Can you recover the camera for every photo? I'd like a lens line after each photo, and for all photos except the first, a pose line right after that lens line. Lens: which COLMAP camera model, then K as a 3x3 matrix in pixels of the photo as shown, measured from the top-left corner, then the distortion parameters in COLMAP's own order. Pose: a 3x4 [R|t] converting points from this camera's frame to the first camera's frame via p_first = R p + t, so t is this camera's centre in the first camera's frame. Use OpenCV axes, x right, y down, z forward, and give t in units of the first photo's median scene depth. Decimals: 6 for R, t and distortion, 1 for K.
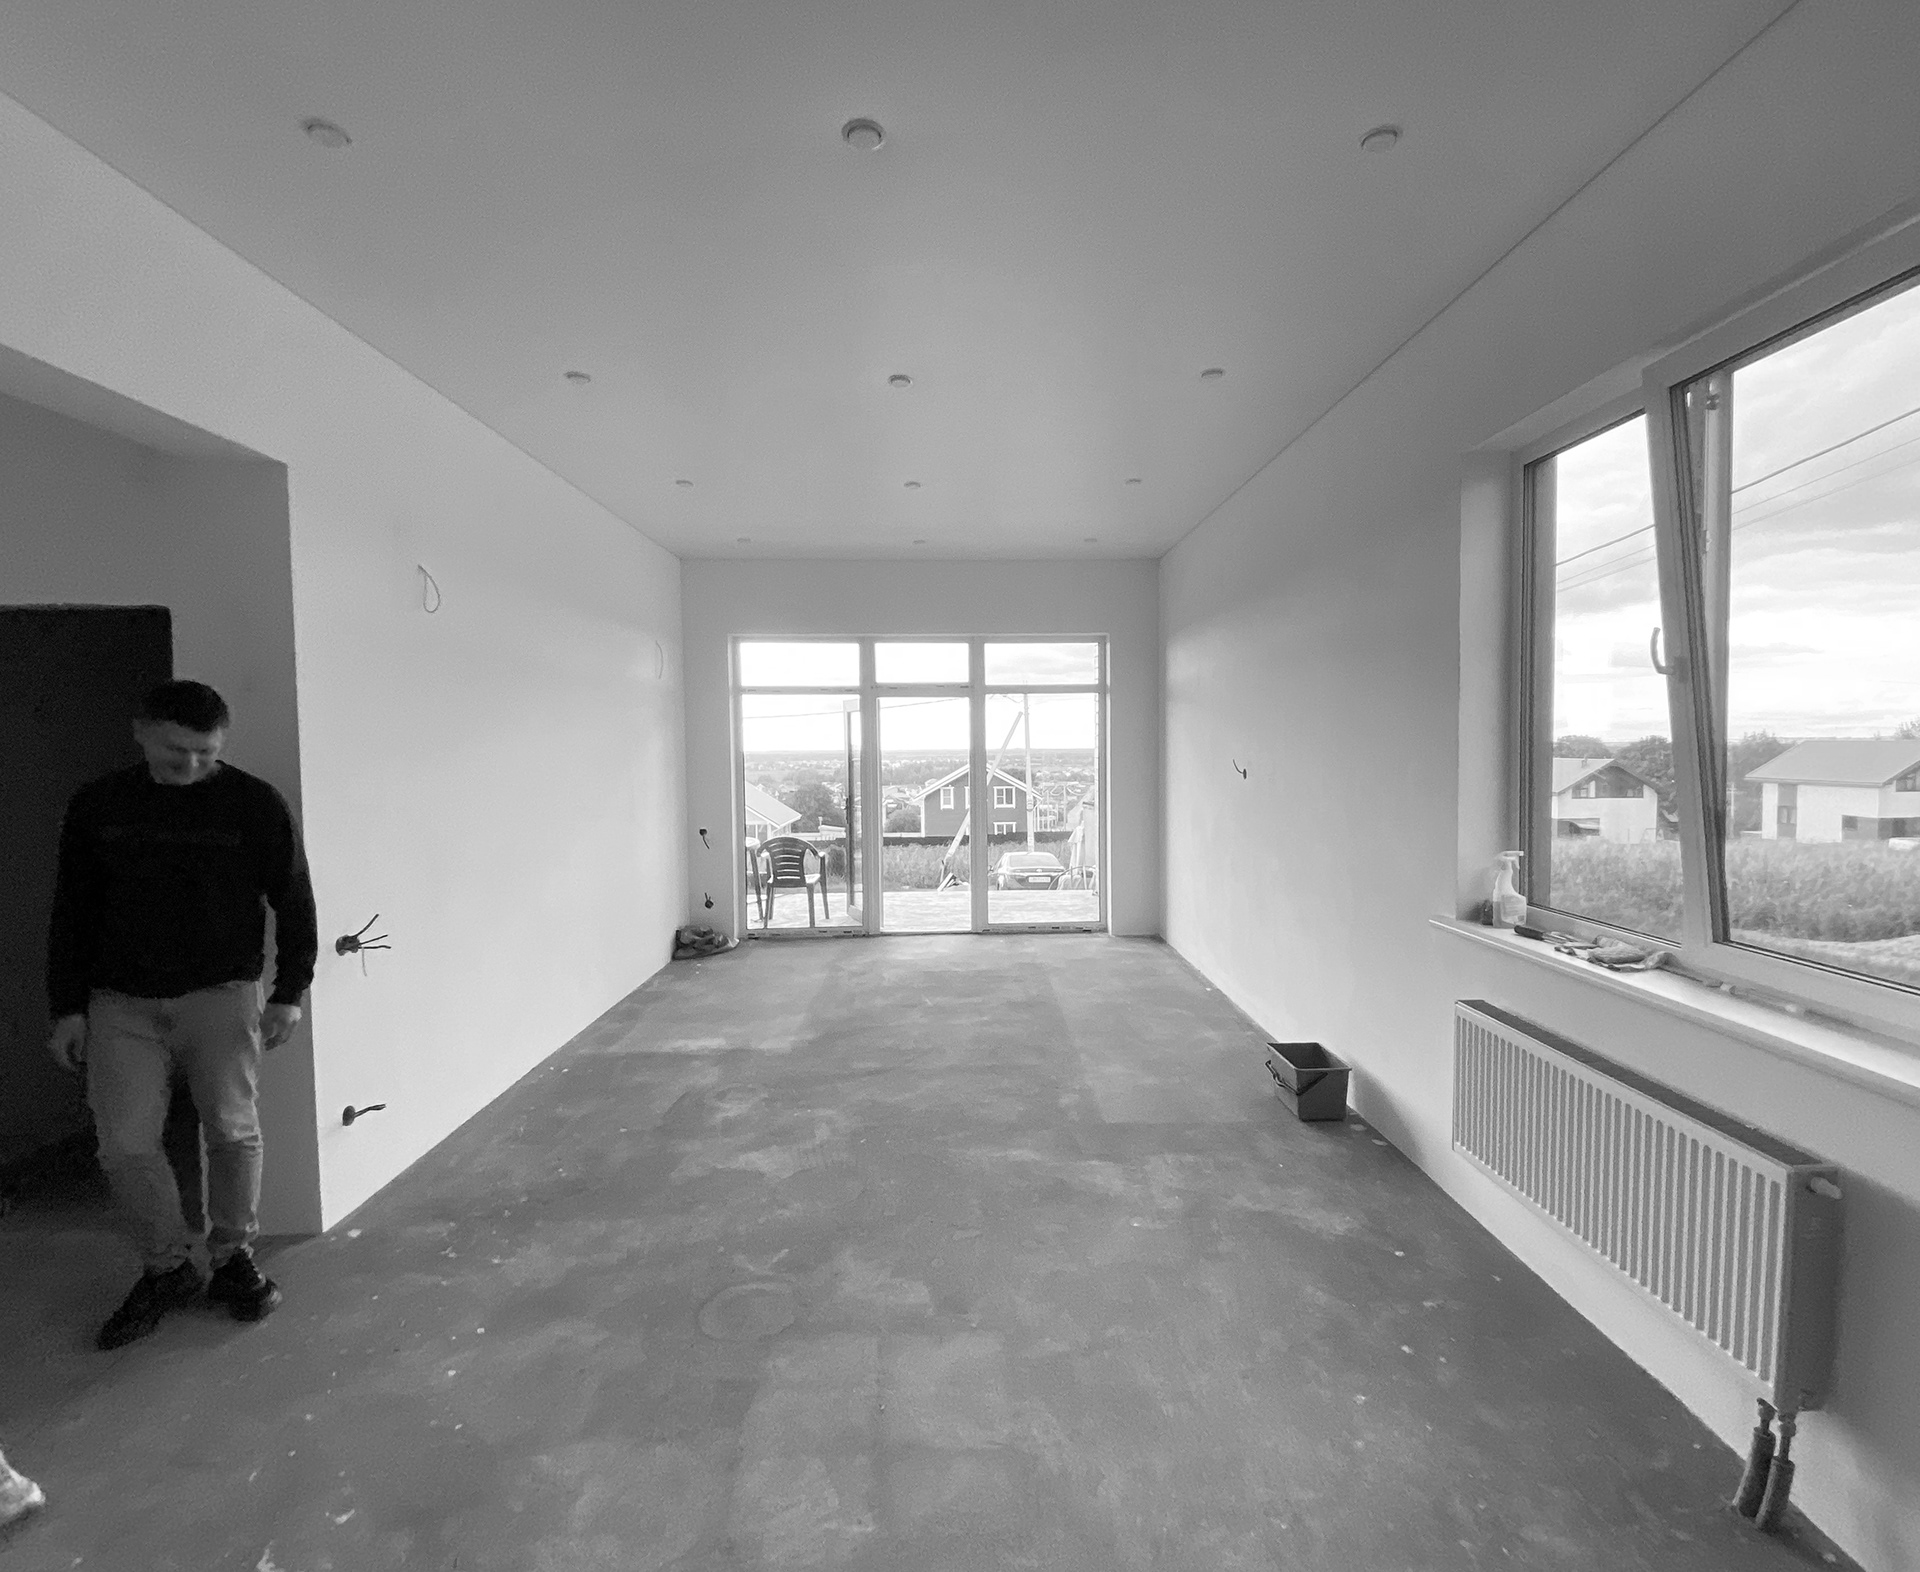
lens RADIAL K [[795.8, 0, 962.9], [0, 795.8, 783.7], [0, 0, 1]] dist [0.000815, 0.000060]
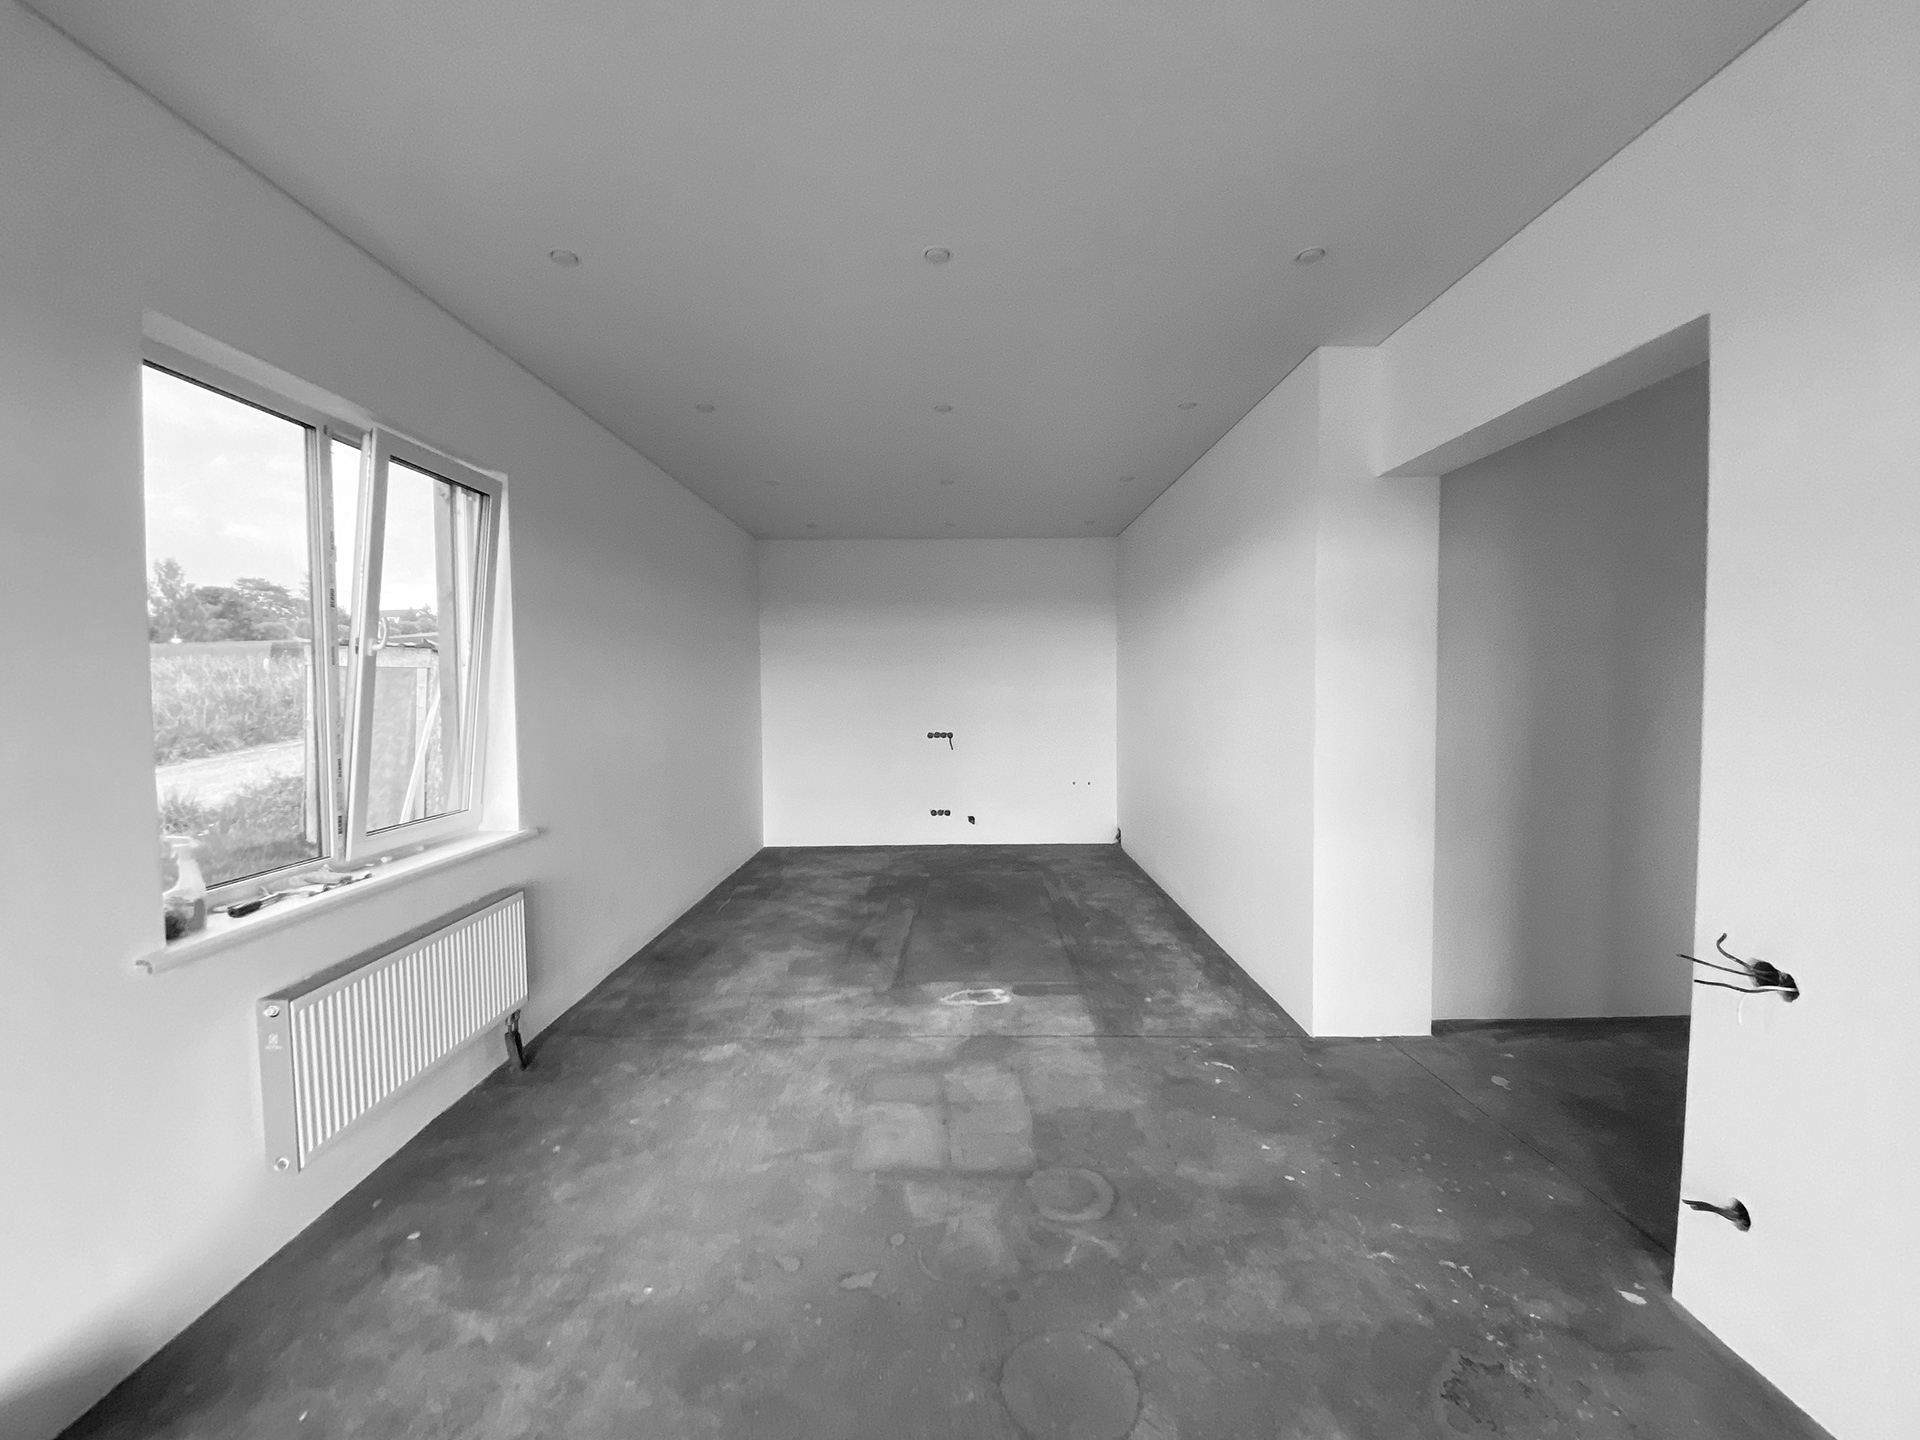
lens RADIAL K [[770.9, 0, 959.4], [0, 770.9, 723.3], [0, 0, 1]] dist [-0.001129, -0.000073]
pose [[-0.999418, 0.020436, 0.027314, -0.160860], [0.023040, 0.994854, 0.098669, -0.108847], [-0.025157, 0.099241, -0.994745, 2.081903]]
